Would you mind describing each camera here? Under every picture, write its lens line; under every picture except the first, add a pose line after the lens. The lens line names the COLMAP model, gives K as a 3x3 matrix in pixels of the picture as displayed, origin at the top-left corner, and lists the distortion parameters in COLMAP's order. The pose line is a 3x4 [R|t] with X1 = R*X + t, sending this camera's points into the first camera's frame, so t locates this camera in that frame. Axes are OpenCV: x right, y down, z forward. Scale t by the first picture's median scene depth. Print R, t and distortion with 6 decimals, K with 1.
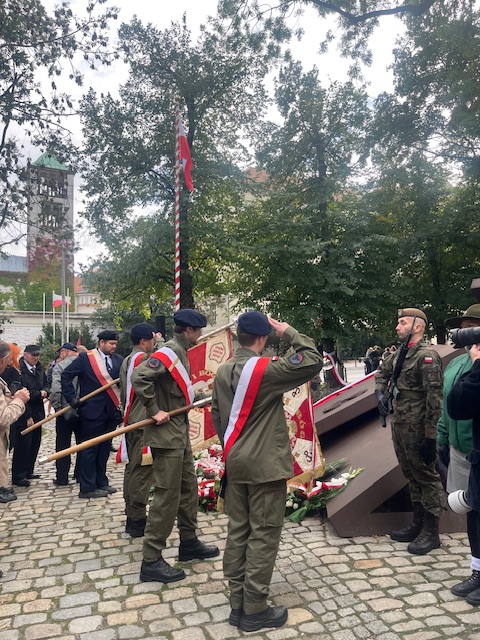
lens RADIAL K [[495.0, 0, 240.7], [0, 495.0, 325.0], [0, 0, 1]] dist [0.050261, -0.063396]
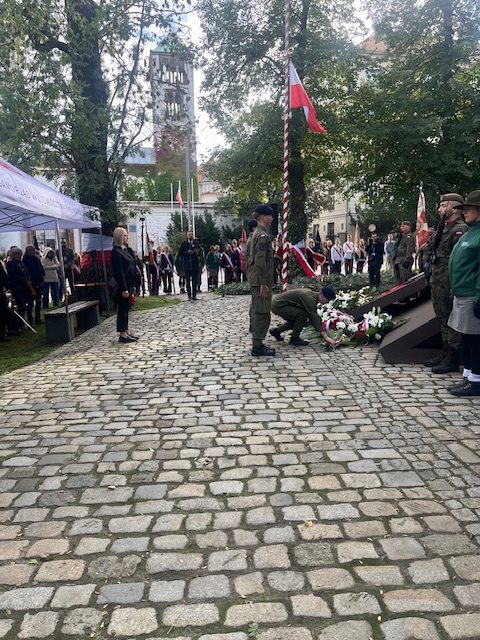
lens RADIAL K [[495.0, 0, 235.3], [0, 495.0, 320.7], [0, 0, 1]] dist [0.050261, -0.063396]
pose [[0.968752, 0.035702, -0.245447, 0.030663], [0.017798, 0.977029, 0.212362, 0.000834], [0.247391, -0.210095, 0.945864, -0.096486]]
